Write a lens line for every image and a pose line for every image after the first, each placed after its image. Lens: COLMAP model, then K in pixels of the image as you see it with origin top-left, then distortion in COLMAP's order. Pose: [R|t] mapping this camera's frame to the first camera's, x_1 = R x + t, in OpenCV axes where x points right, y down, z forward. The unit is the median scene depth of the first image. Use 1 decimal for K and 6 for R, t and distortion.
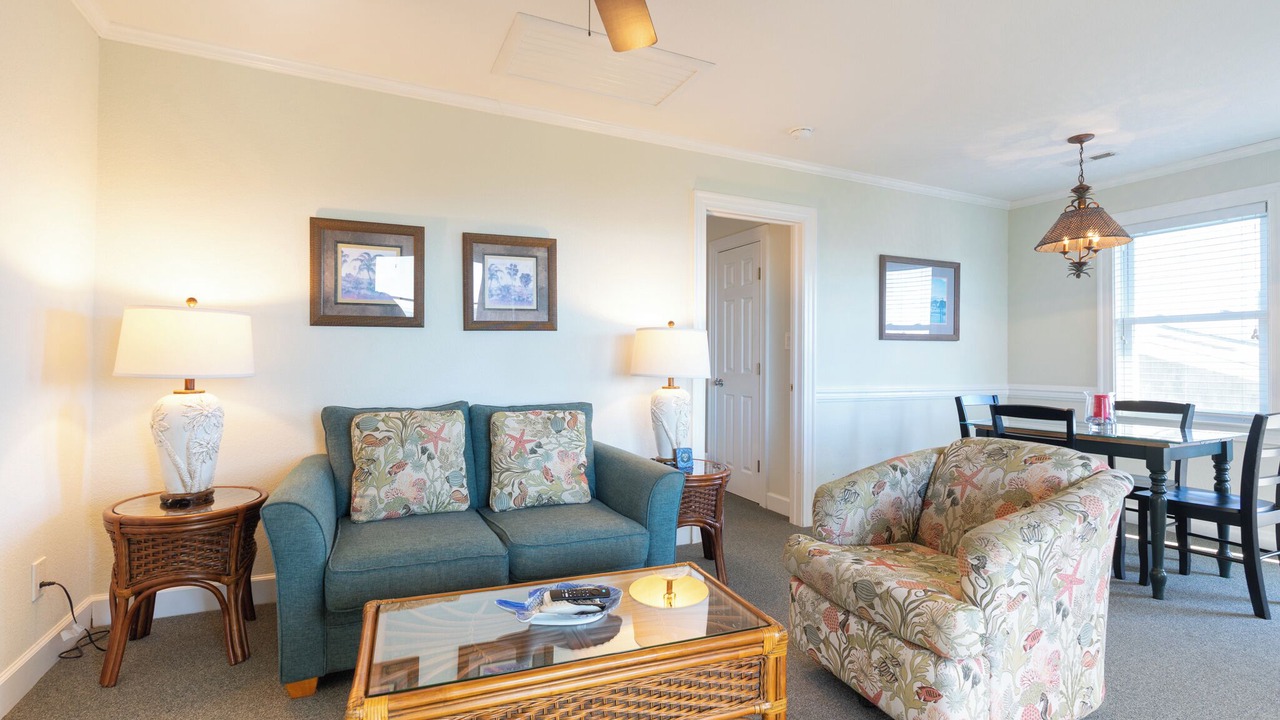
lens RADIAL K [[616.4, 0, 641.0], [0, 616.4, 351.5], [0, 0, 1]] dist [-0.017256, 0.000514]
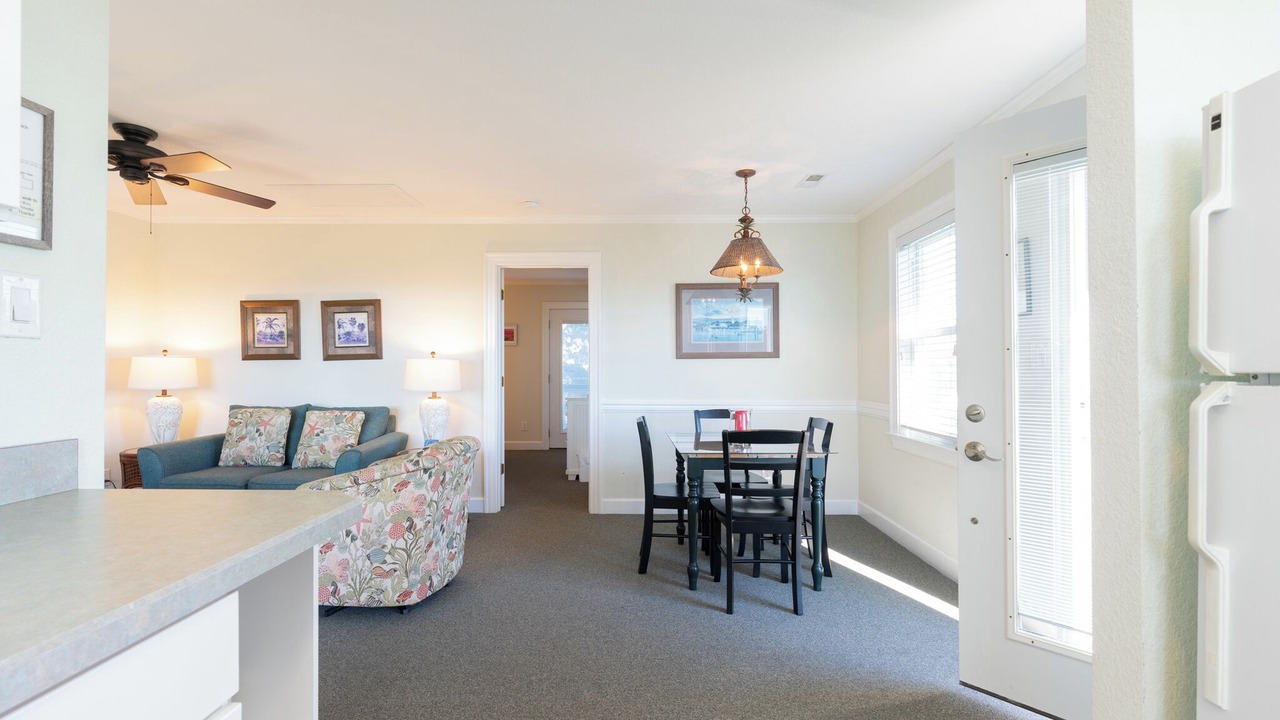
lens RADIAL K [[616.4, 0, 636.1], [0, 616.4, 366.7], [0, 0, 1]] dist [-0.017256, 0.000514]
pose [[0.889724, -0.007845, -0.456431, 1.275468], [0.012835, 0.999887, 0.007832, -0.021926], [0.456318, -0.012826, 0.889724, -0.072820]]
